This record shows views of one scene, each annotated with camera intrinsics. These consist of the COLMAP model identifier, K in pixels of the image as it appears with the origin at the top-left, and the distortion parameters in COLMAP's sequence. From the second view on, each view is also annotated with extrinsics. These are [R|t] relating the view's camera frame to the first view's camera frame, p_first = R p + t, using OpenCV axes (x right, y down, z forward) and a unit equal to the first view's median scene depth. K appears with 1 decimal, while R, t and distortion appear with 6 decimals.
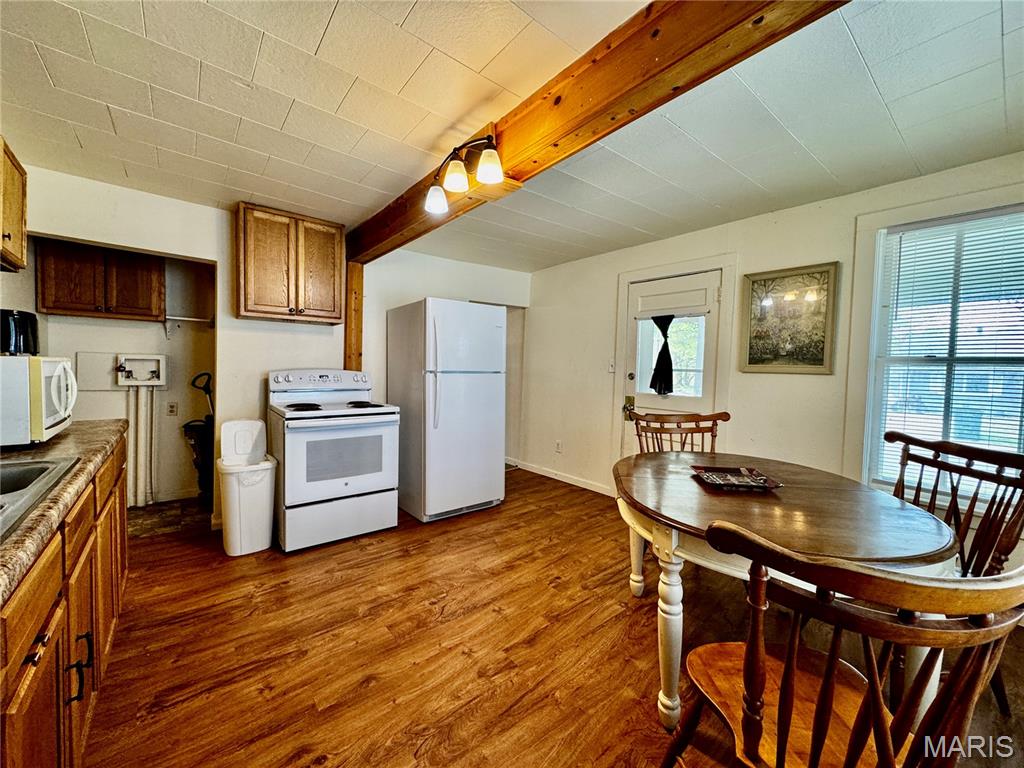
lens RADIAL K [[407.2, 0, 512.9], [0, 407.2, 383.7], [0, 0, 1]] dist [-0.004166, 0.000579]
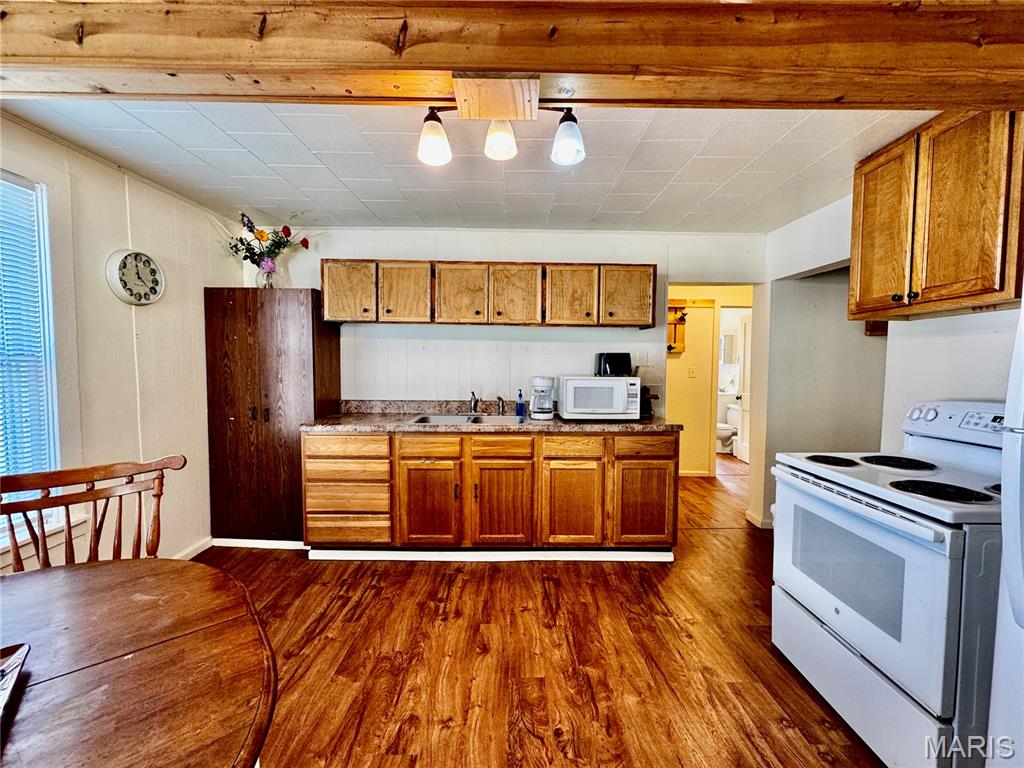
lens RADIAL K [[407.2, 0, 512.5], [0, 407.2, 383.6], [0, 0, 1]] dist [-0.004166, 0.000579]
pose [[-0.634407, 0.011847, -0.772909, 0.301222], [-0.050170, 0.997143, 0.056464, -0.069205], [0.771370, 0.074598, -0.632000, 1.058202]]
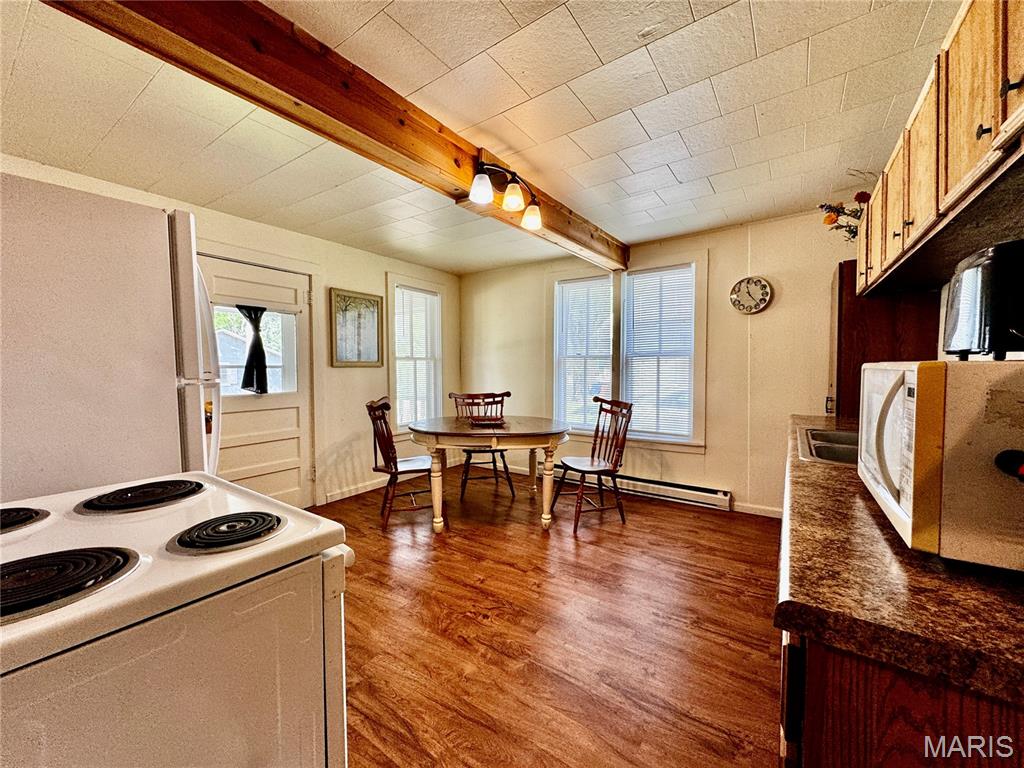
lens RADIAL K [[407.2, 0, 511.2], [0, 407.2, 383.1], [0, 0, 1]] dist [-0.004166, 0.000579]
pose [[-0.274487, -0.059705, 0.959735, -0.865884], [0.038005, 0.996617, 0.072869, -0.055715], [-0.960839, 0.056476, -0.271289, 0.929431]]
